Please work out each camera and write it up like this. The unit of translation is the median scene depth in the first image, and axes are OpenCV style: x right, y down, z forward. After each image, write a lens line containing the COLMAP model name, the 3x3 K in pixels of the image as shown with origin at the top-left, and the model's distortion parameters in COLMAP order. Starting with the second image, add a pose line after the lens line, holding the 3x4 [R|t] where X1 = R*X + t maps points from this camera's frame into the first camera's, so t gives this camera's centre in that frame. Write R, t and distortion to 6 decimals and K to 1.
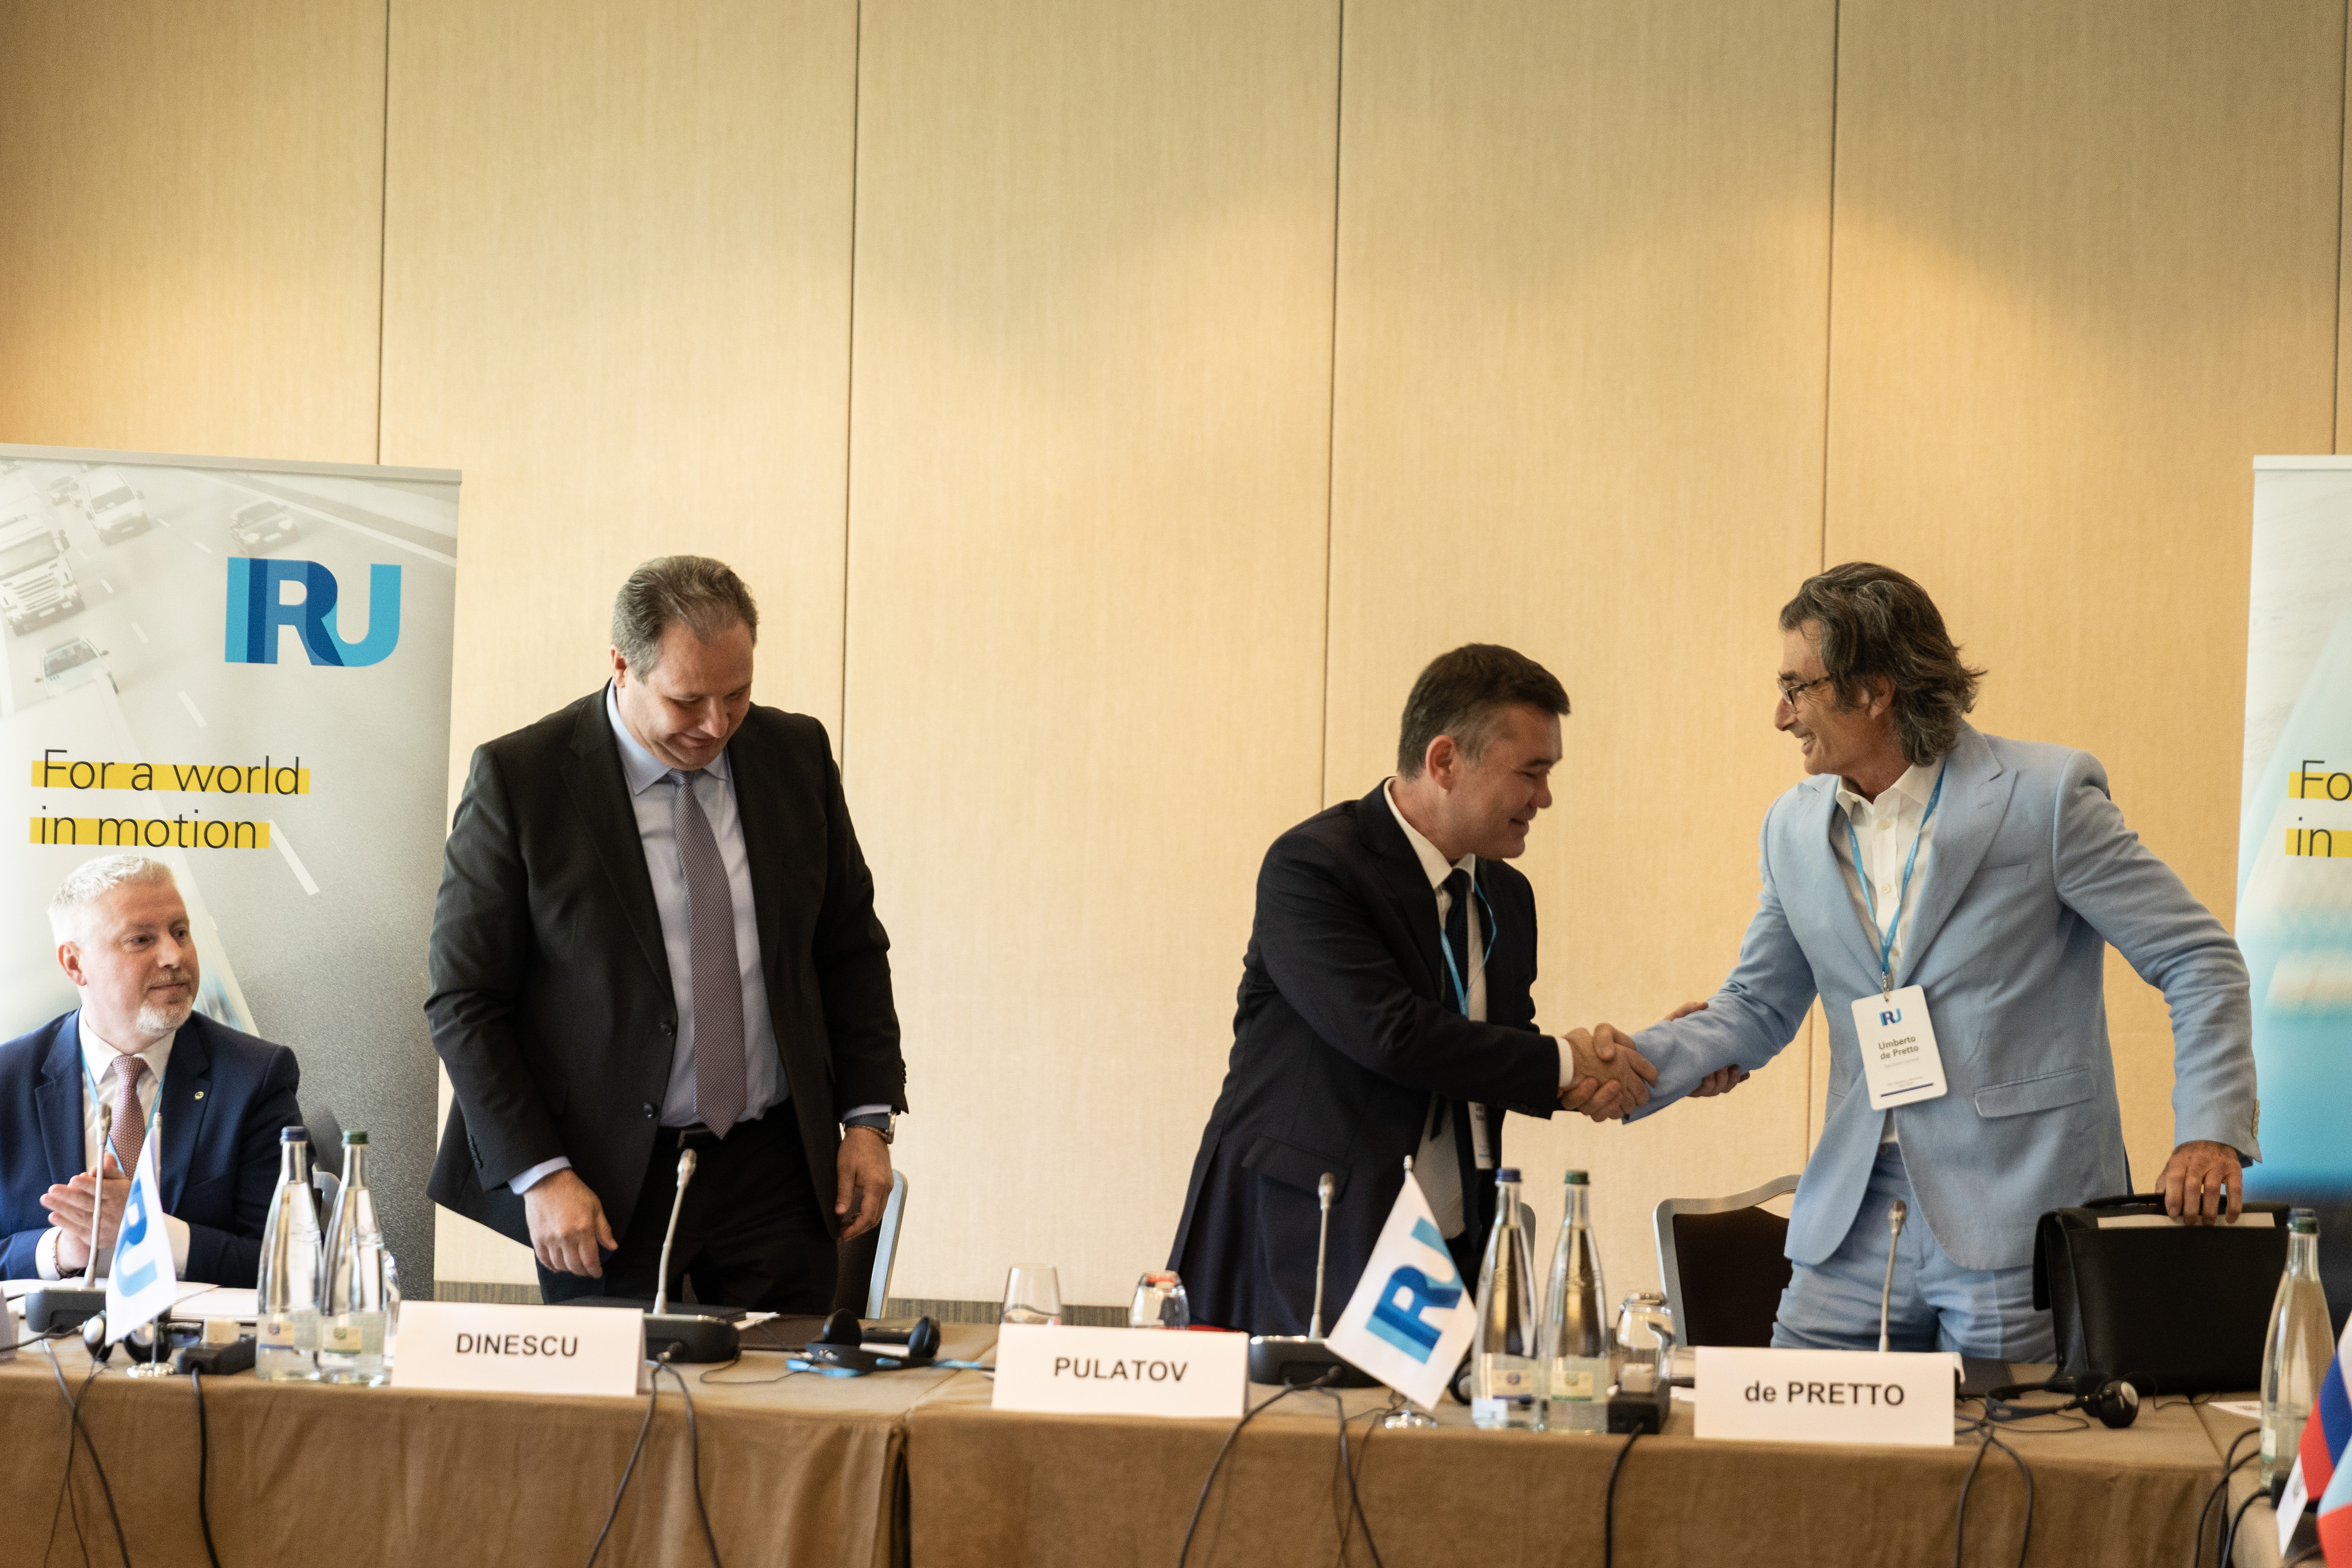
lens RADIAL K [[4447.7, 0, 1176.0], [0, 4447.7, 784.0], [0, 0, 1]] dist [-0.015101, 0.261280]
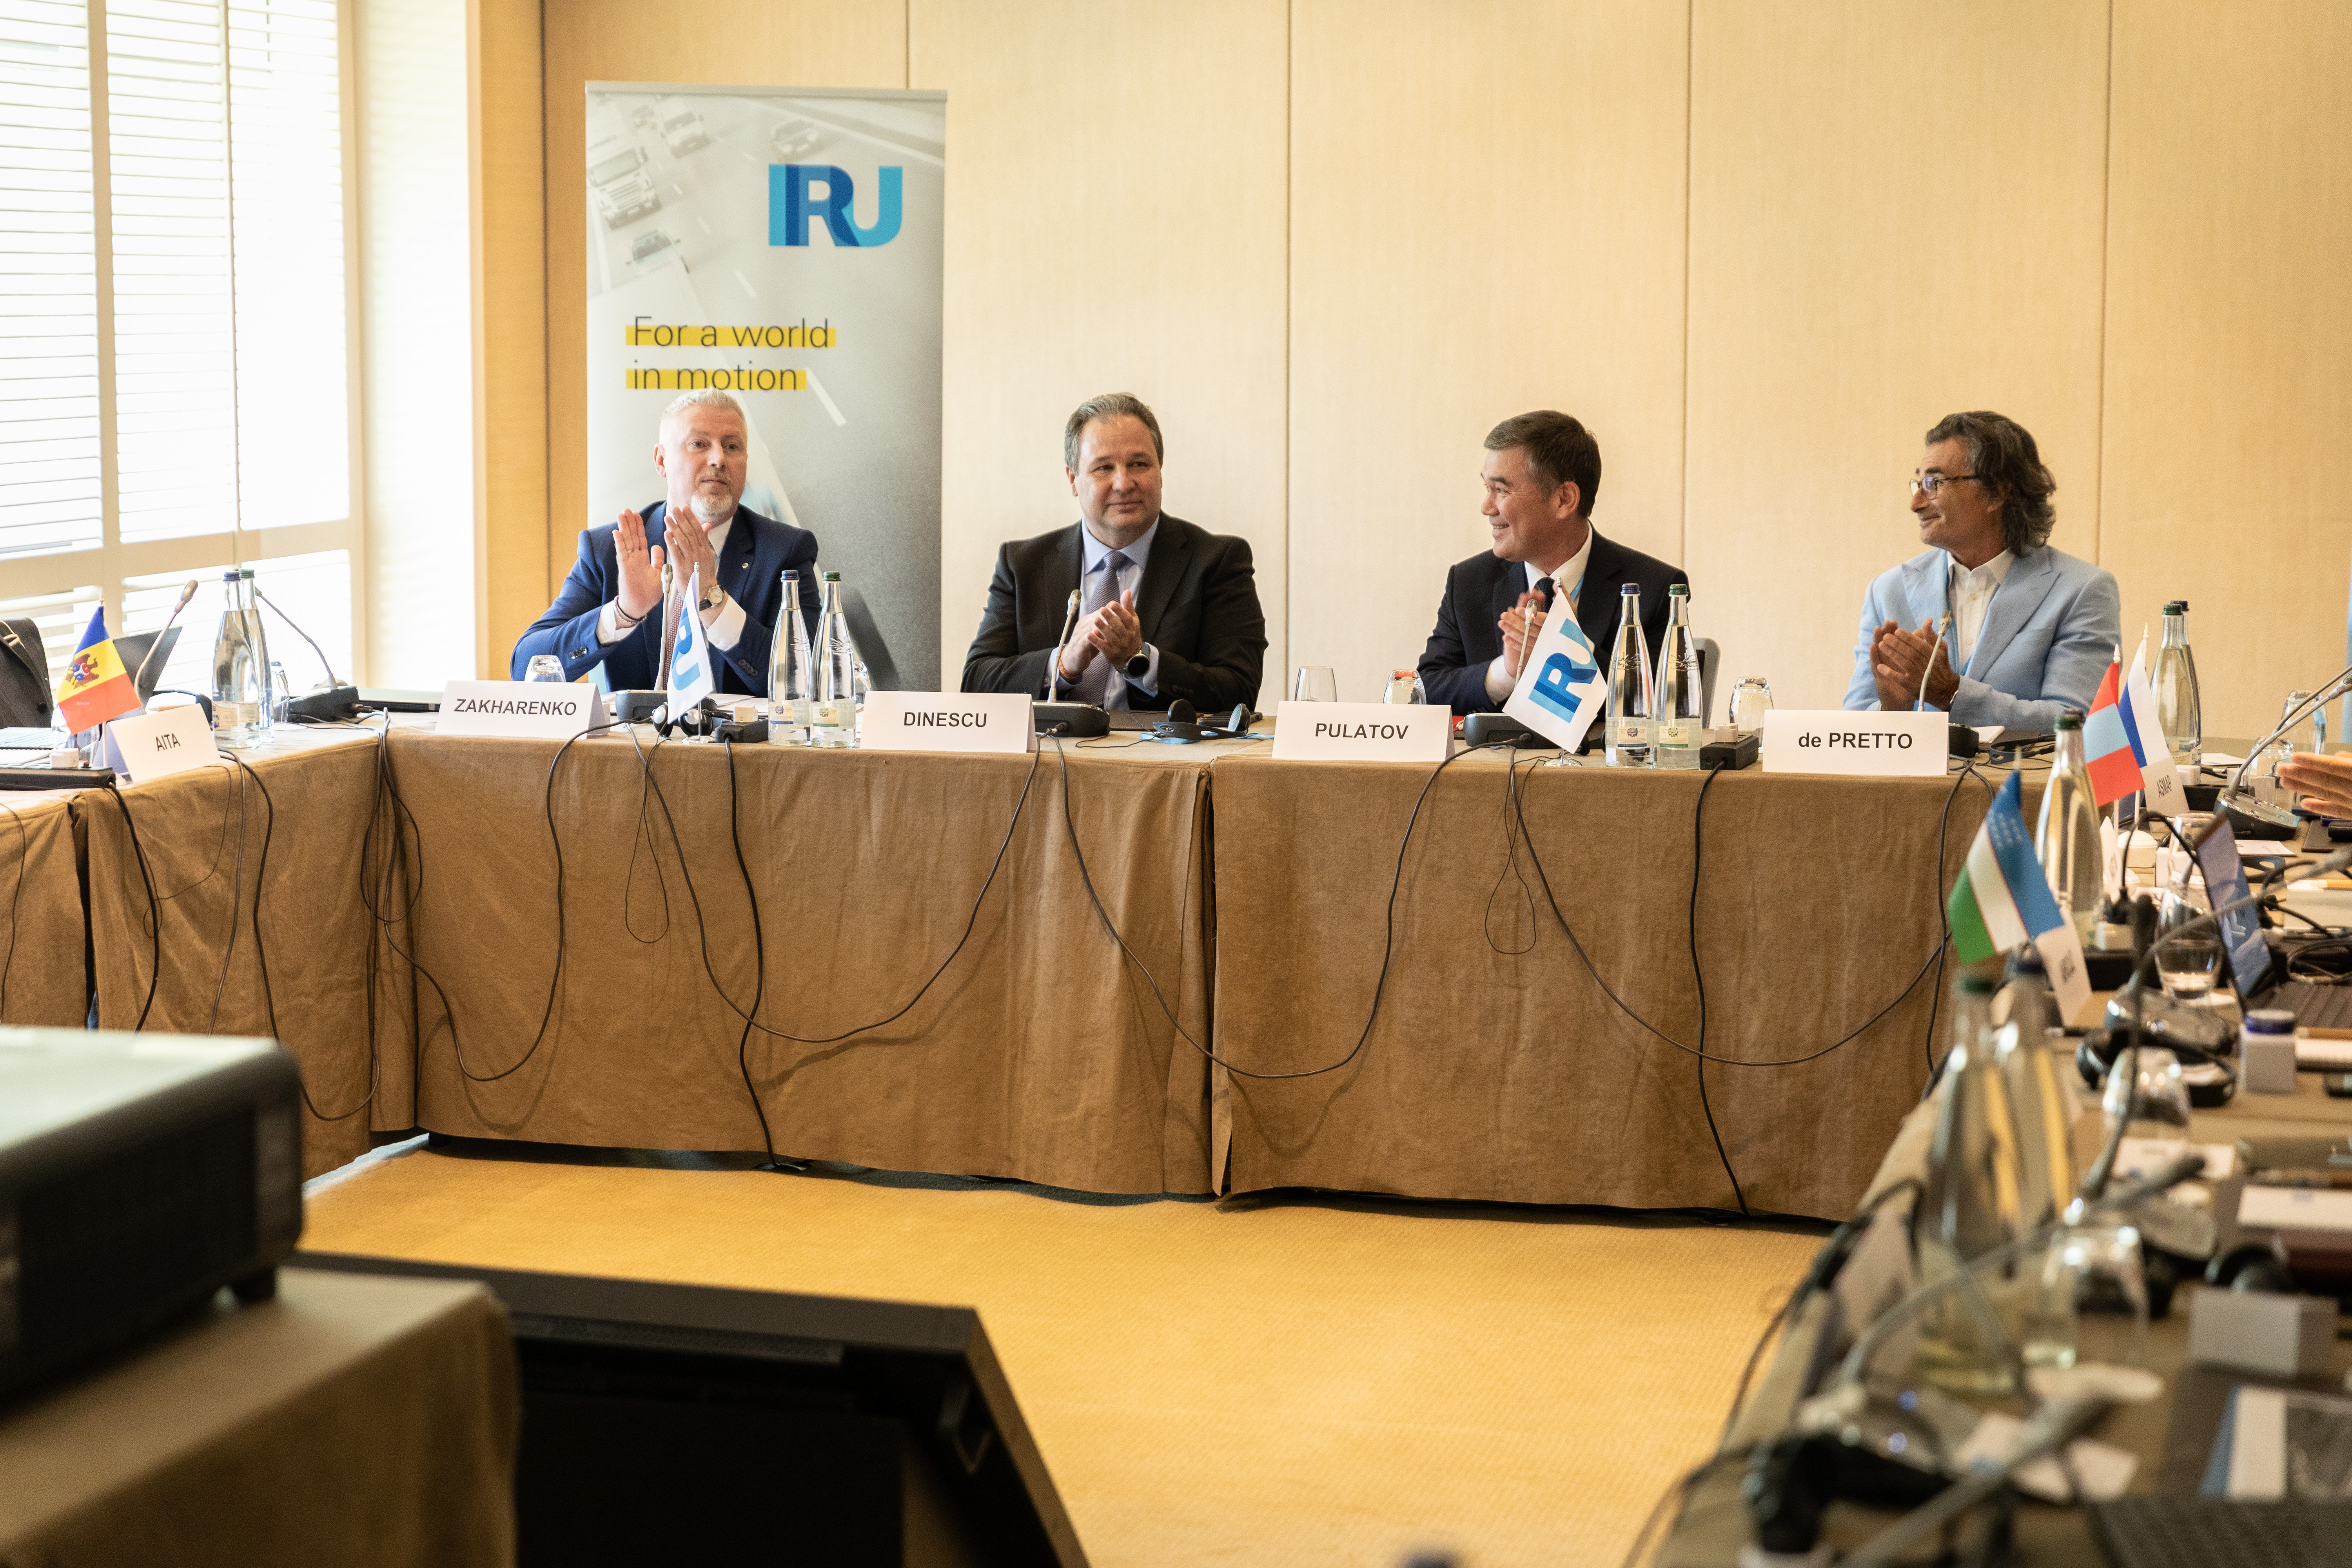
lens RADIAL K [[4447.6, 0, 1176.0], [0, 4447.6, 784.0], [0, 0, 1]] dist [-0.015101, 0.261280]
pose [[0.989276, -0.007203, -0.145878, 0.133634], [0.021052, 0.995385, 0.093619, 0.014243], [0.144531, -0.095686, 0.984863, -0.400045]]
